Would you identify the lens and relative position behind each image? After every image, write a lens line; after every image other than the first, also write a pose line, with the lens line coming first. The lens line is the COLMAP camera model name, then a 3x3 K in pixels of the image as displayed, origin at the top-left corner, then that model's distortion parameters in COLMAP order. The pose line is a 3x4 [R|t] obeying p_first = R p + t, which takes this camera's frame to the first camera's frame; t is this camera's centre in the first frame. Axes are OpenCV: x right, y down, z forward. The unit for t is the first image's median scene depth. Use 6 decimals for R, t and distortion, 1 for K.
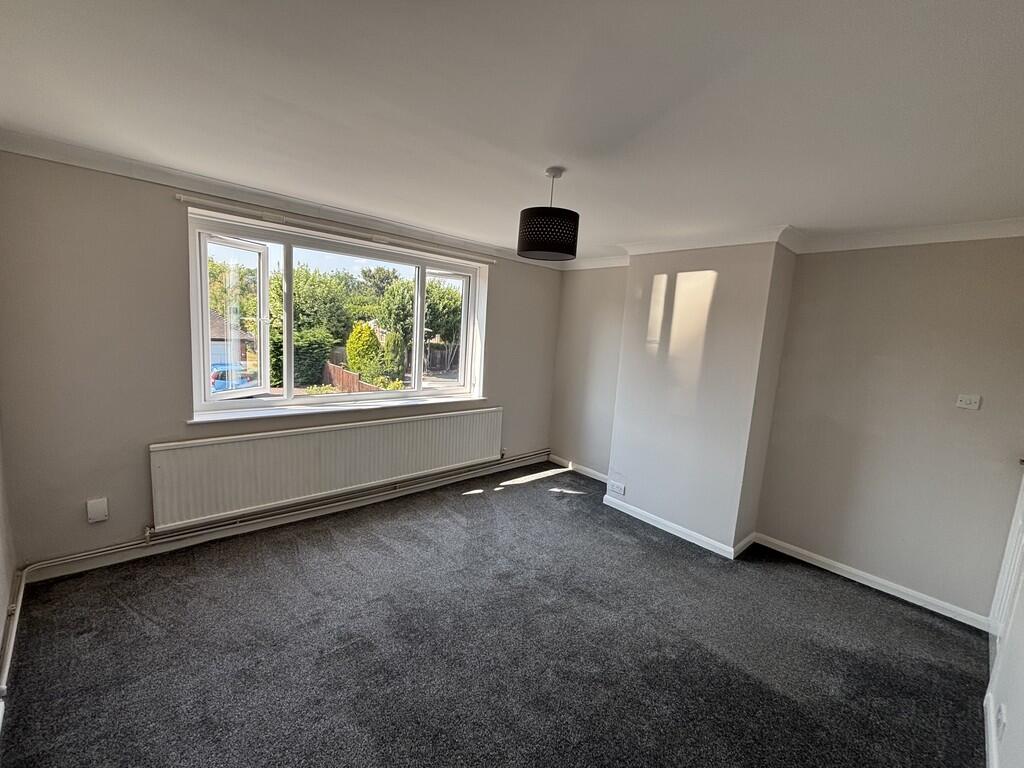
lens RADIAL K [[409.1, 0, 513.2], [0, 409.1, 379.4], [0, 0, 1]] dist [0.008191, -0.000037]
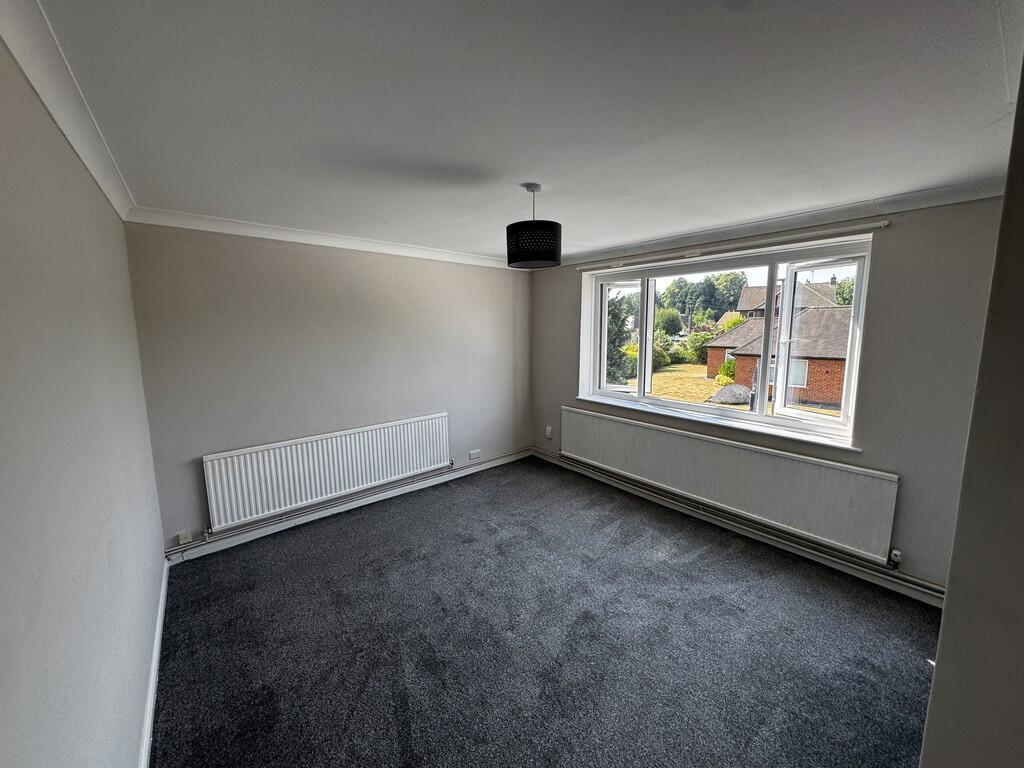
lens RADIAL K [[409.5, 0, 512.0], [0, 409.5, 384.0], [0, 0, 1]] dist [0.007826, 0.000406]
pose [[-0.057345, 0.069657, -0.995921, 0.802789], [-0.133320, 0.988094, 0.076786, -0.041992], [0.989413, 0.137179, -0.047376, 0.701742]]
